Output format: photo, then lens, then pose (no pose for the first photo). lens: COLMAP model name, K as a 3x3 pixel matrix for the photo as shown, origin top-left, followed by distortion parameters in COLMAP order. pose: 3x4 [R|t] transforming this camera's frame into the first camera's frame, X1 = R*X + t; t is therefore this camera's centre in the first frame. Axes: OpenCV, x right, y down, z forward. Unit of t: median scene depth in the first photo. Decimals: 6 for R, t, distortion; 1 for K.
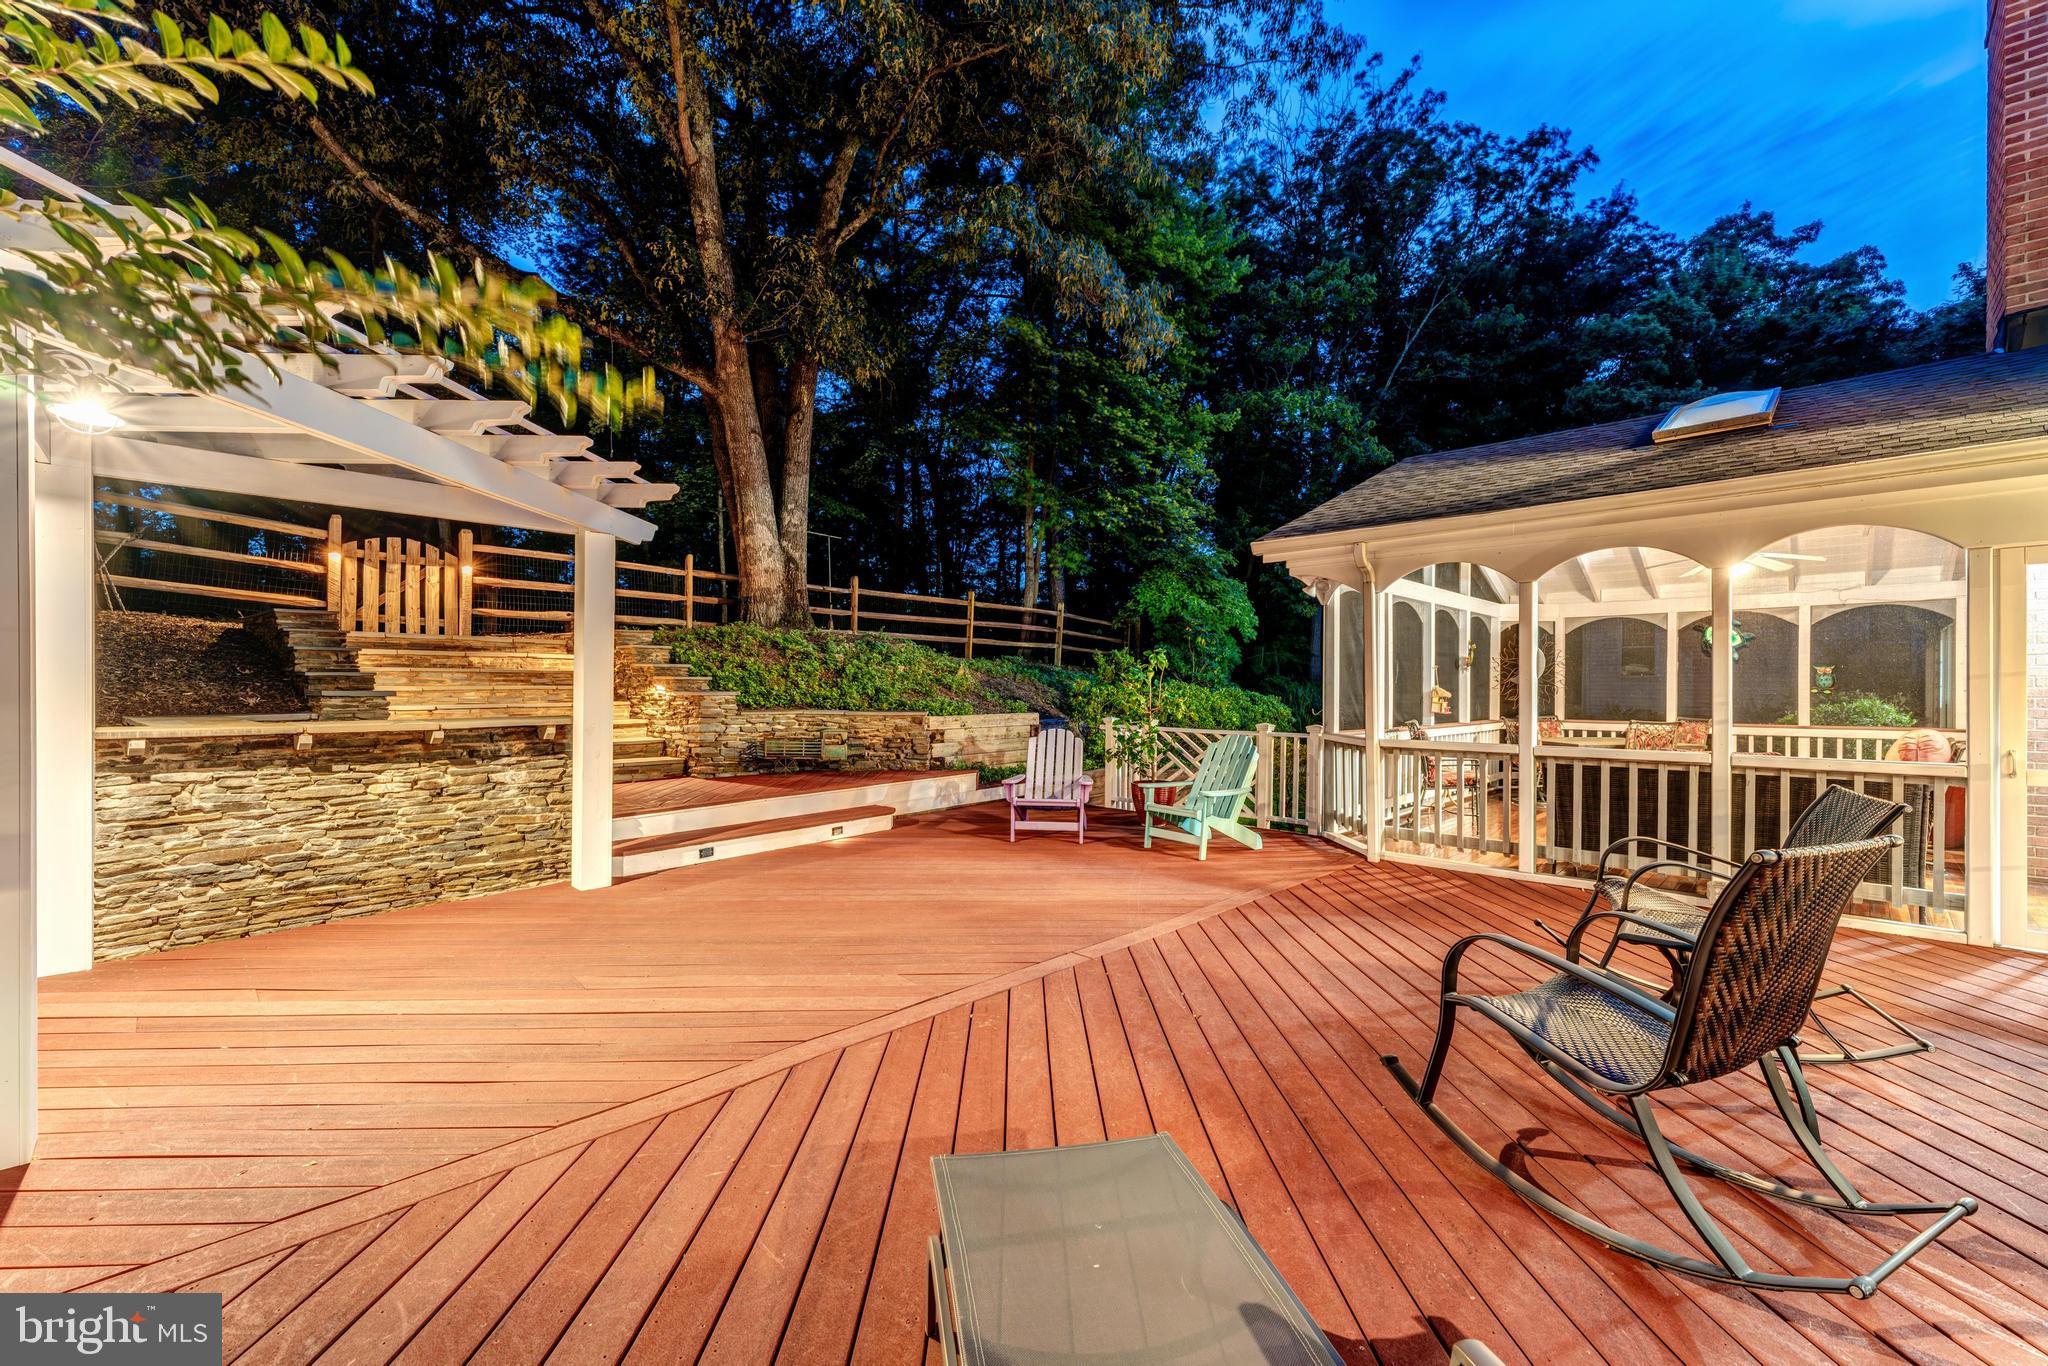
lens RADIAL K [[825.9, 0, 1030.0], [0, 825.9, 690.8], [0, 0, 1]] dist [-0.004365, -0.000238]
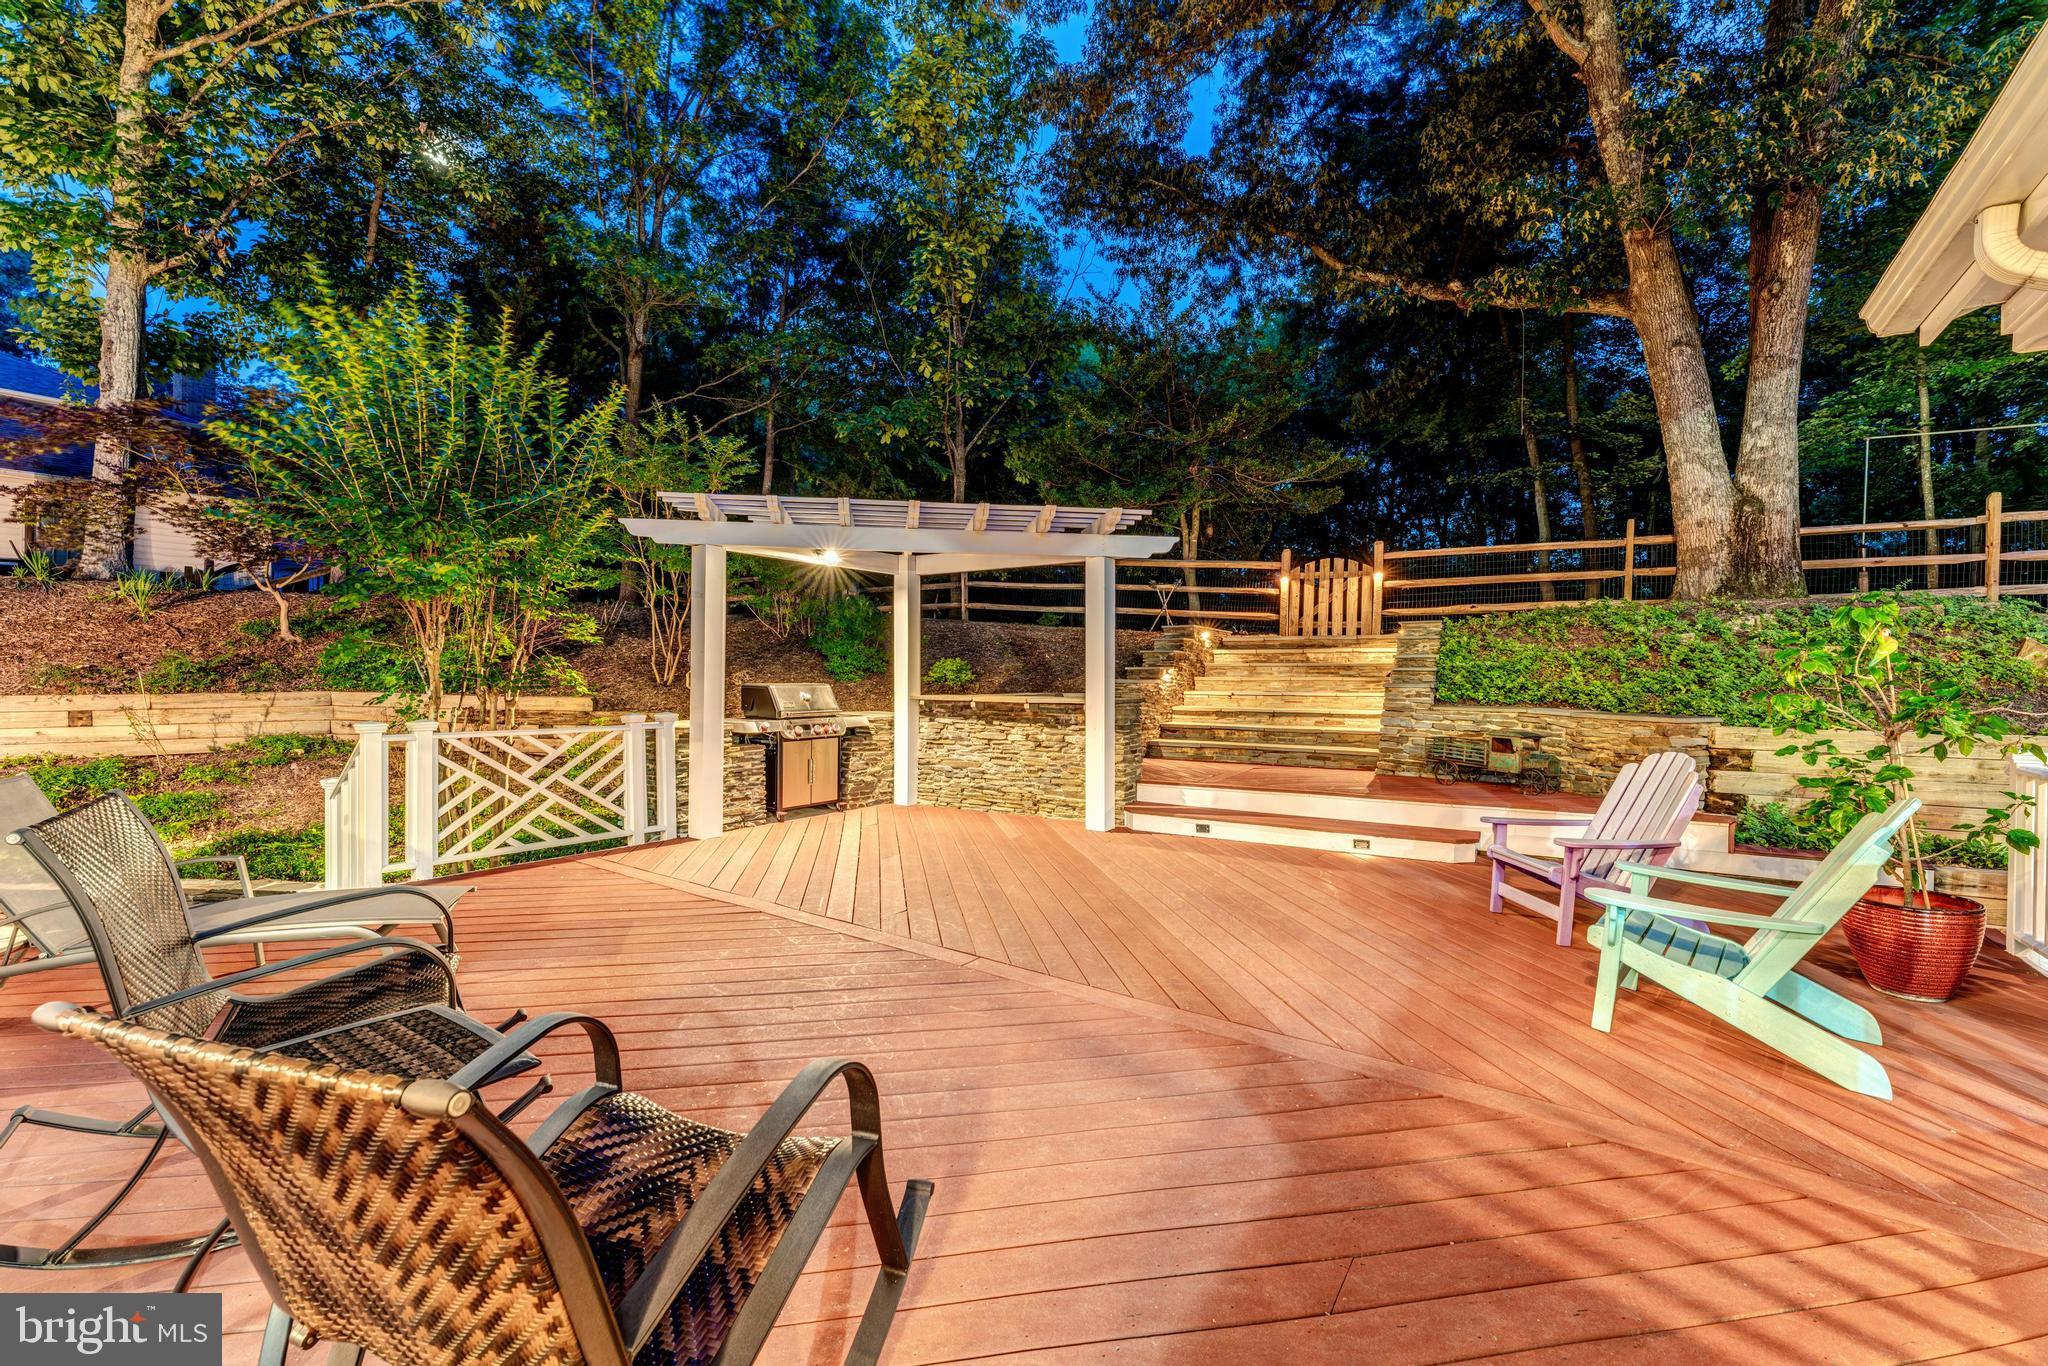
lens RADIAL K [[825.9, 0, 1023.1], [0, 825.9, 674.2], [0, 0, 1]] dist [-0.004365, -0.000238]
pose [[0.157763, -0.005811, -0.987460, 0.399563], [-0.011487, 0.999904, -0.007719, 0.002897], [0.987410, 0.012561, 0.157681, 0.369447]]
